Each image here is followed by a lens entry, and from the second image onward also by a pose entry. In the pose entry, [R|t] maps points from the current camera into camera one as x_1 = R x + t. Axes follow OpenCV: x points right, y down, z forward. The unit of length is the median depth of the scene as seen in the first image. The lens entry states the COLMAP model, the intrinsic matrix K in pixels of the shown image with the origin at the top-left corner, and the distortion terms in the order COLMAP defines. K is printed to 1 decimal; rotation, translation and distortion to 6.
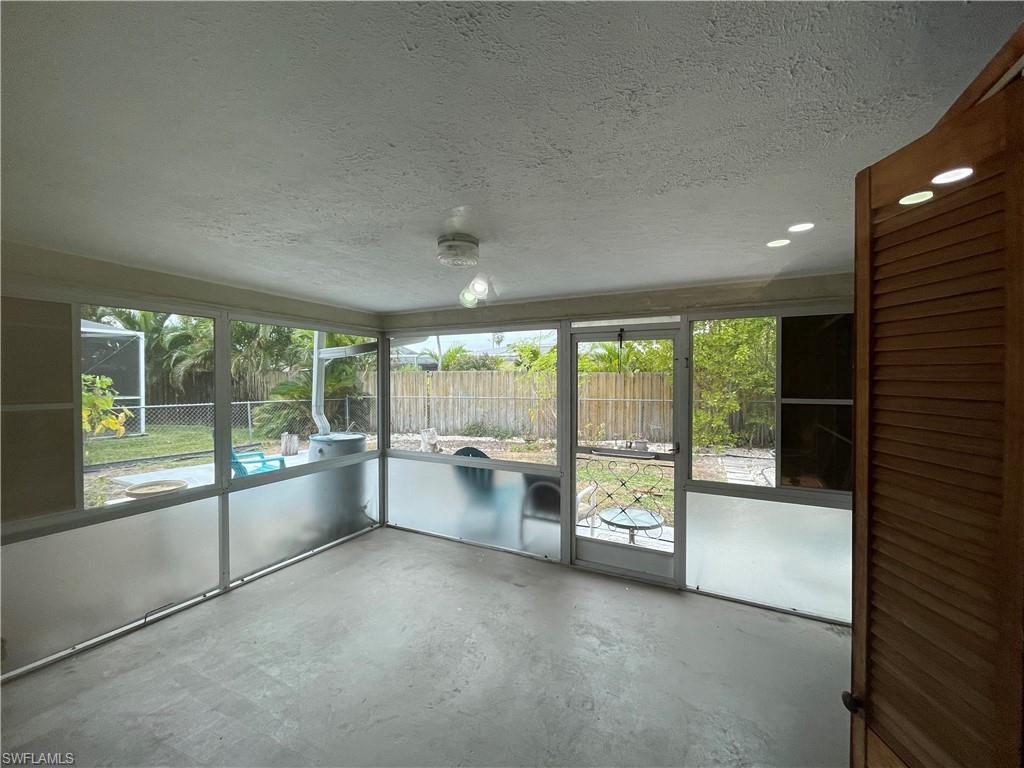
lens RADIAL K [[428.5, 0, 510.8], [0, 428.5, 381.9], [0, 0, 1]] dist [-0.002330, -0.001113]
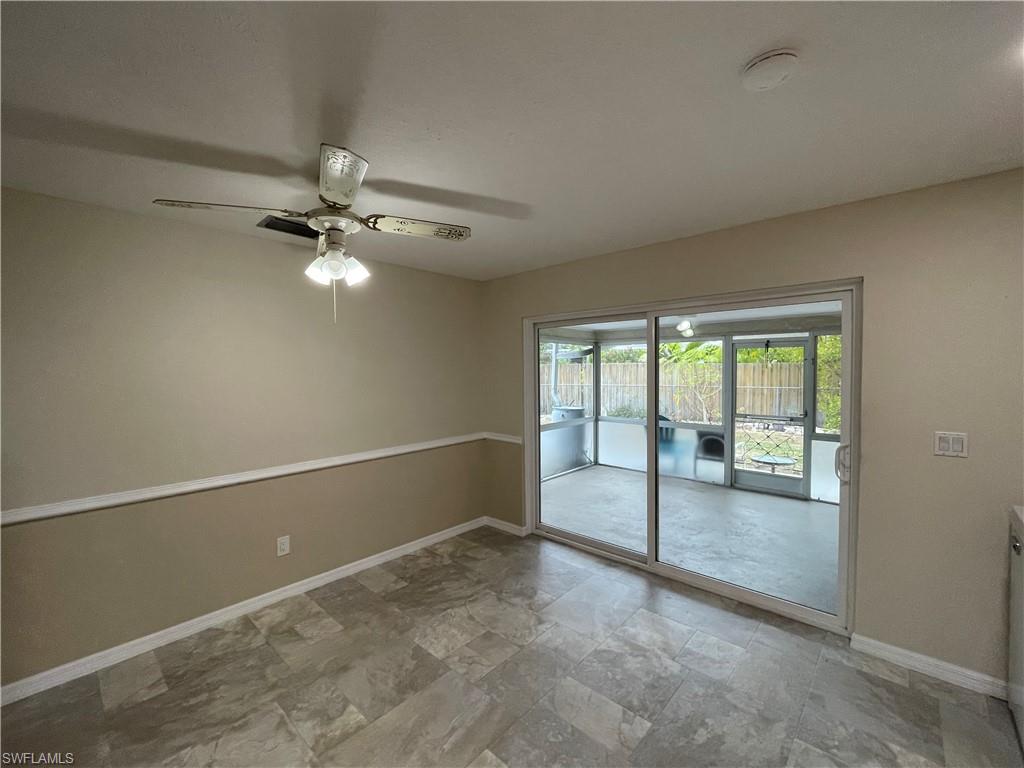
lens RADIAL K [[428.5, 0, 510.4], [0, 428.5, 384.5], [0, 0, 1]] dist [-0.002330, -0.001113]
pose [[0.966187, 0.001224, -0.257838, -0.227049], [0.006812, 0.999519, 0.030270, -0.011581], [0.257751, -0.031003, 0.965714, -0.702094]]
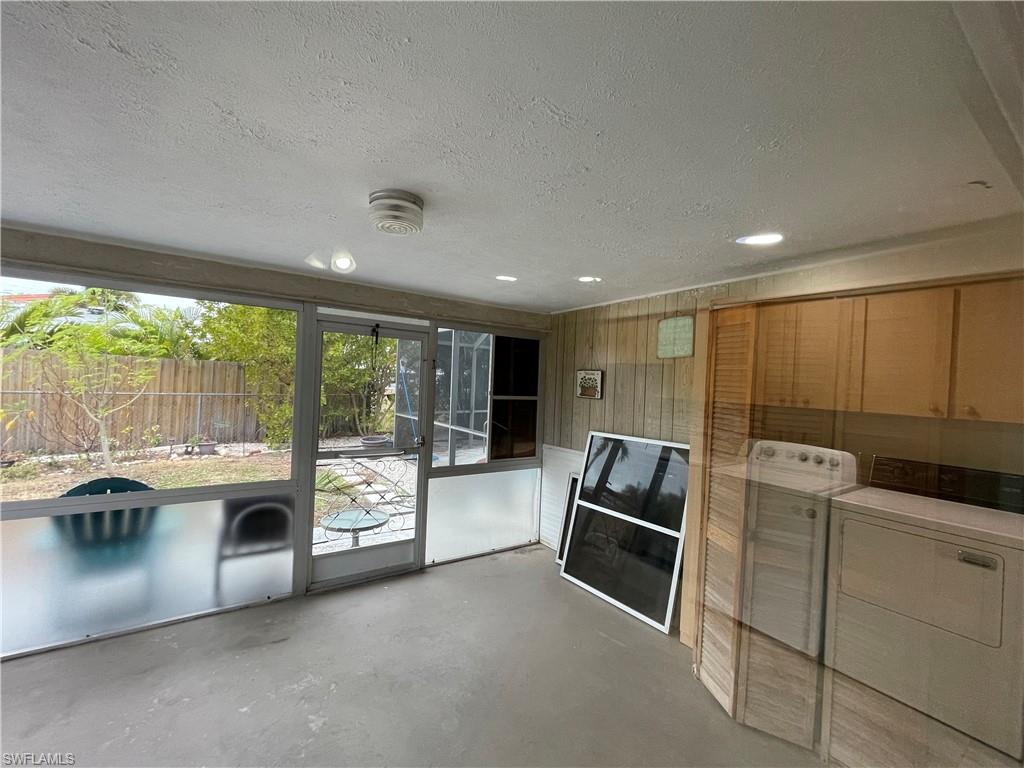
lens RADIAL K [[428.5, 0, 512.9], [0, 428.5, 383.8], [0, 0, 1]] dist [-0.002330, -0.001113]
pose [[0.460667, 0.015928, 0.887430, -0.389791], [-0.037415, 0.999299, 0.001486, -0.002104], [-0.886784, -0.033888, 0.460940, 0.238484]]
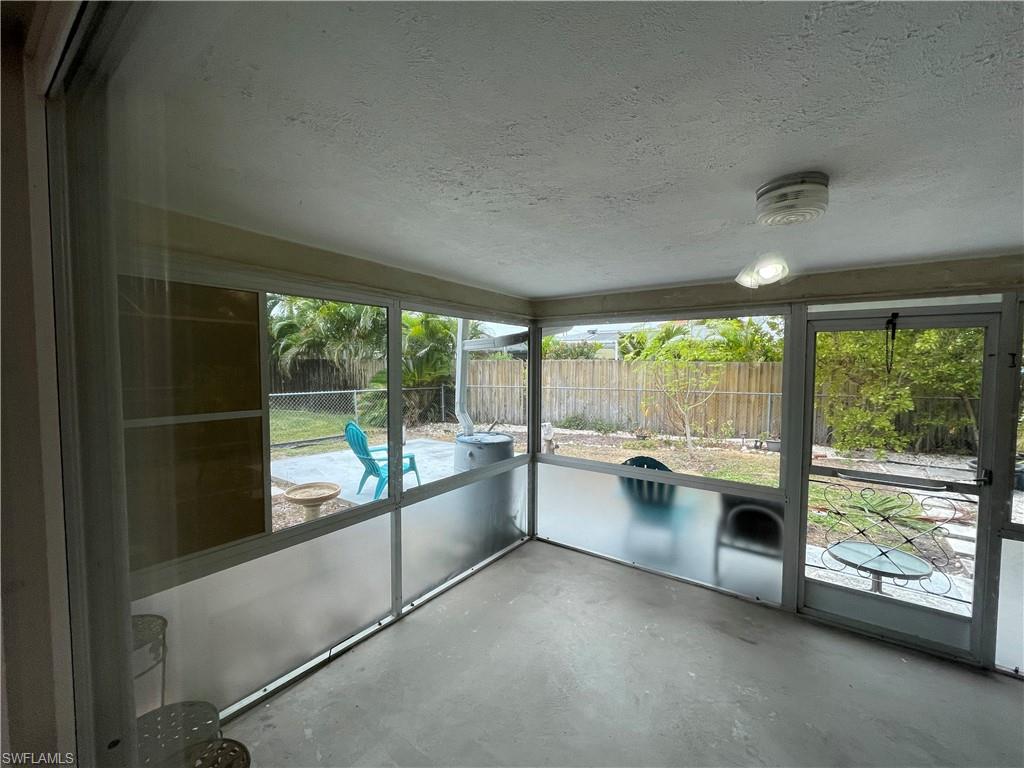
lens RADIAL K [[428.5, 0, 511.0], [0, 428.5, 384.0], [0, 0, 1]] dist [-0.002330, -0.001113]
pose [[0.989195, 0.010693, -0.146215, -0.248775], [-0.005112, 0.999246, 0.038493, -0.023197], [0.146516, -0.037329, 0.988504, 0.140762]]
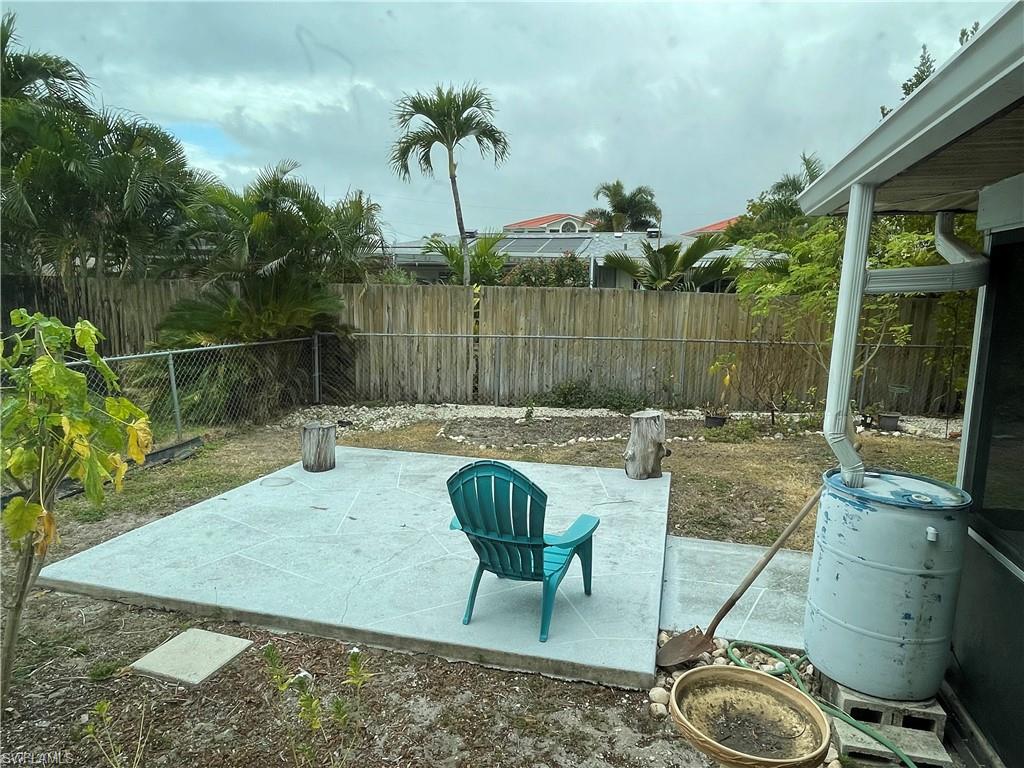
lens RADIAL K [[665.1, 0, 512.6], [0, 665.1, 387.2], [0, 0, 1]] dist [-0.002874, -0.000604]
pose [[0.973664, -0.015615, 0.227454, -1.023848], [-0.017091, 0.989845, 0.141117, -0.053211], [-0.227348, -0.141287, 0.963510, 0.551131]]
